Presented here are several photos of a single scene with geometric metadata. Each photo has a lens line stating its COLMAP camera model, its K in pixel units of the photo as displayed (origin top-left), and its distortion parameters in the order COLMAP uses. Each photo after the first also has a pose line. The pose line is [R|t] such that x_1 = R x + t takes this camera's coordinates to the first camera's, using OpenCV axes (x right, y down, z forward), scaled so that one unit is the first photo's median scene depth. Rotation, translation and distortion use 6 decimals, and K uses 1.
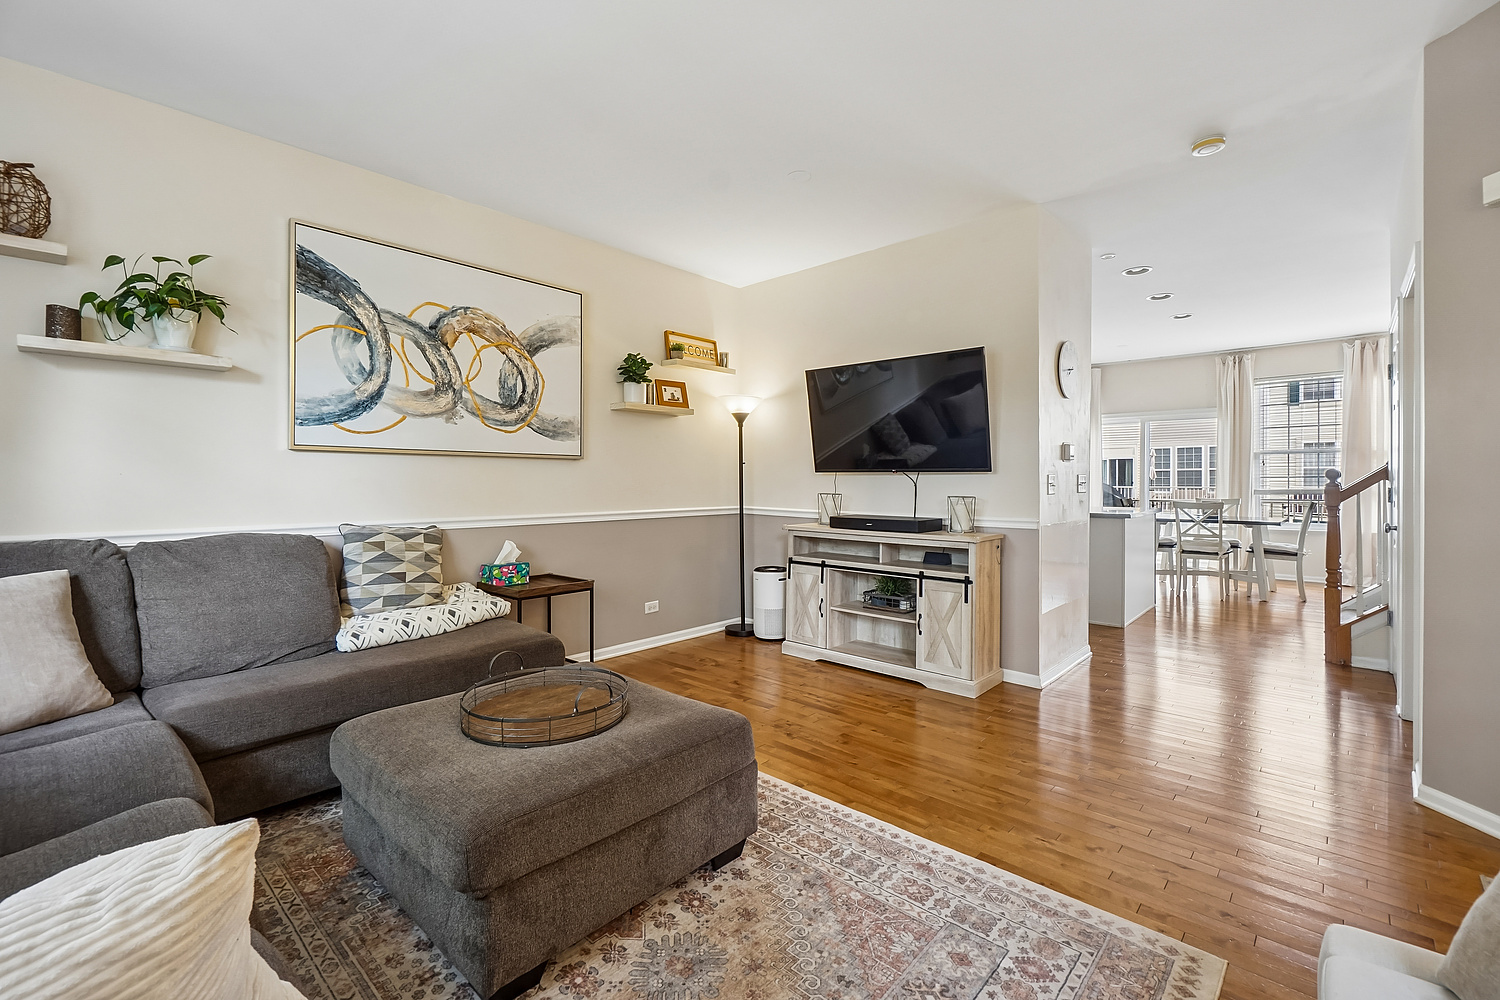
lens RADIAL K [[644.1, 0, 752.9], [0, 644.1, 481.9], [0, 0, 1]] dist [-0.000567, -0.000183]
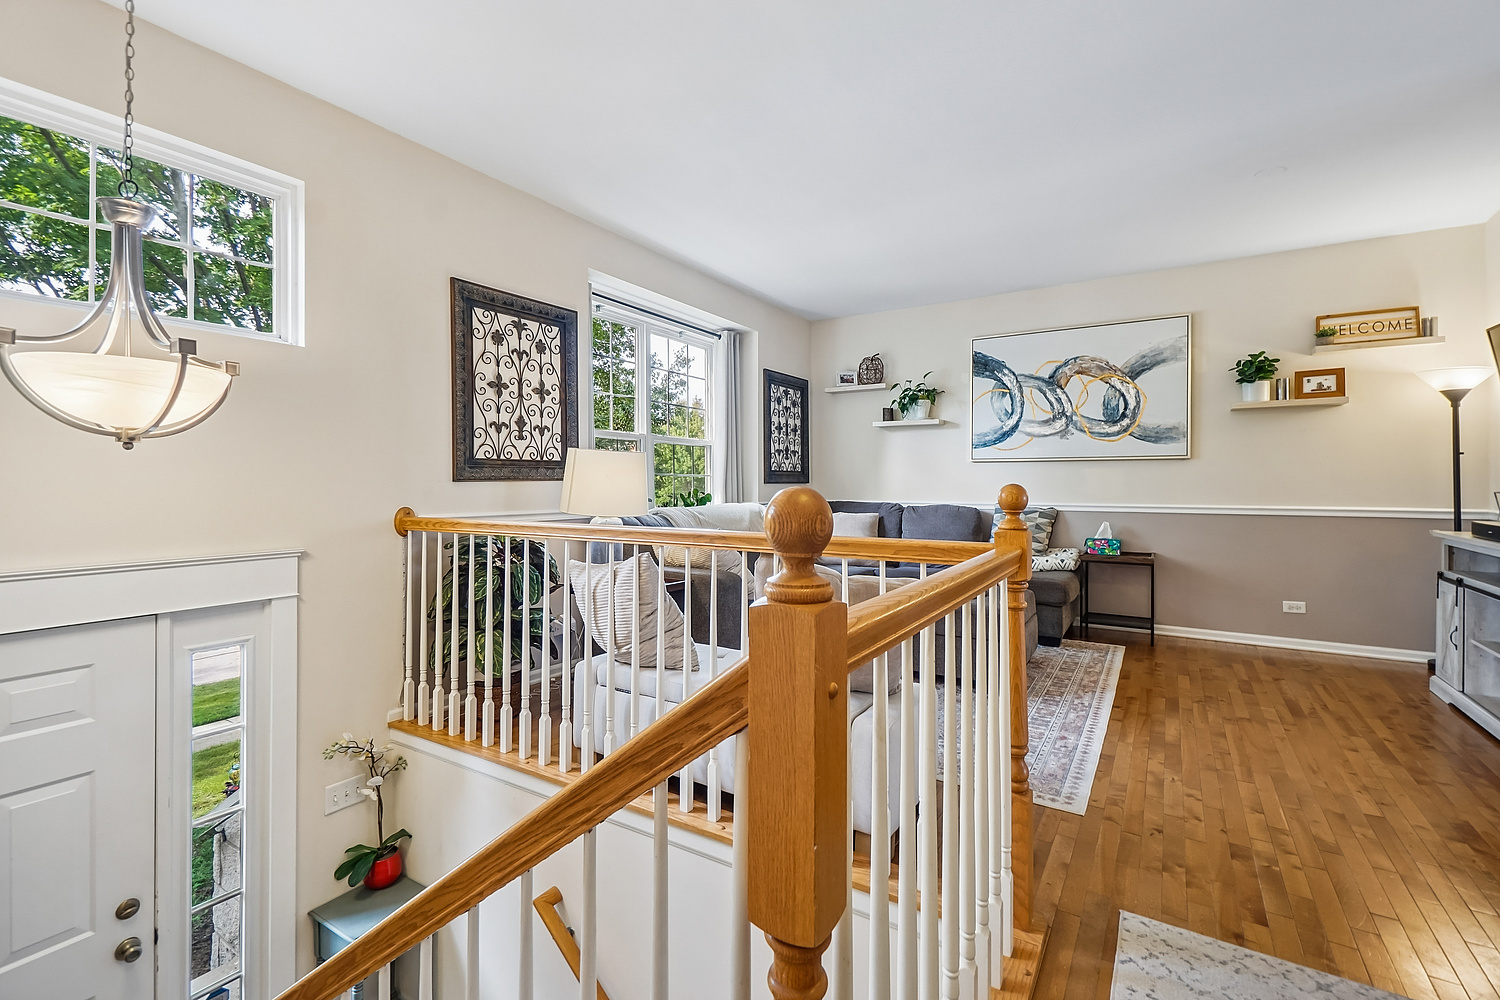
lens RADIAL K [[667.4, 0, 723.4], [0, 667.4, 476.9], [0, 0, 1]] dist [0.001093, 0.000155]
pose [[0.148979, -0.005761, -0.988824, 0.938281], [0.002581, 0.999982, -0.005437, 0.002326], [0.988837, -0.001742, 0.148991, -0.001543]]
